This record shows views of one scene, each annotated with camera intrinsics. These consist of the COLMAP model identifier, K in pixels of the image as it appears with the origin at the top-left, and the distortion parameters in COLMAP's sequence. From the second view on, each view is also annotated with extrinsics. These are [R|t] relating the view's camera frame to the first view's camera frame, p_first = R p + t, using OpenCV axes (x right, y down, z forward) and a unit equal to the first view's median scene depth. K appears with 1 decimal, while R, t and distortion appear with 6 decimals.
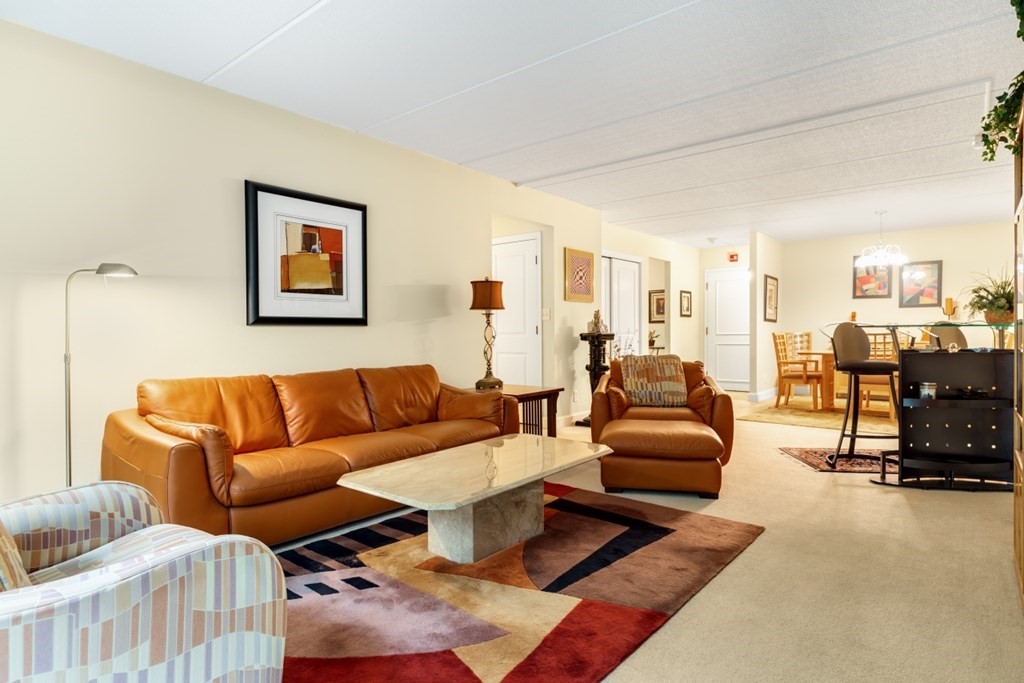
lens RADIAL K [[550.4, 0, 521.0], [0, 550.4, 351.9], [0, 0, 1]] dist [0.002616, 0.000755]
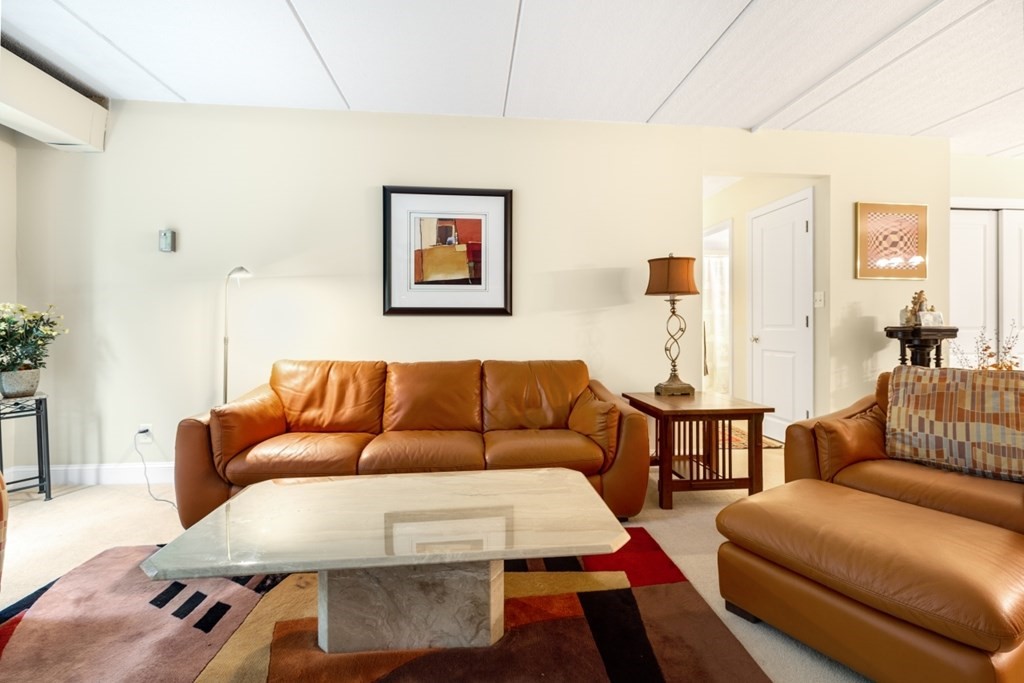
lens RADIAL K [[463.0, 0, 517.5], [0, 463.0, 324.0], [0, 0, 1]] dist [0.002722, 0.000951]
pose [[0.704560, 0.005502, -0.709623, 0.311077], [-0.031733, 0.999214, -0.023759, -0.015333], [0.708934, 0.039258, 0.704181, 0.466888]]
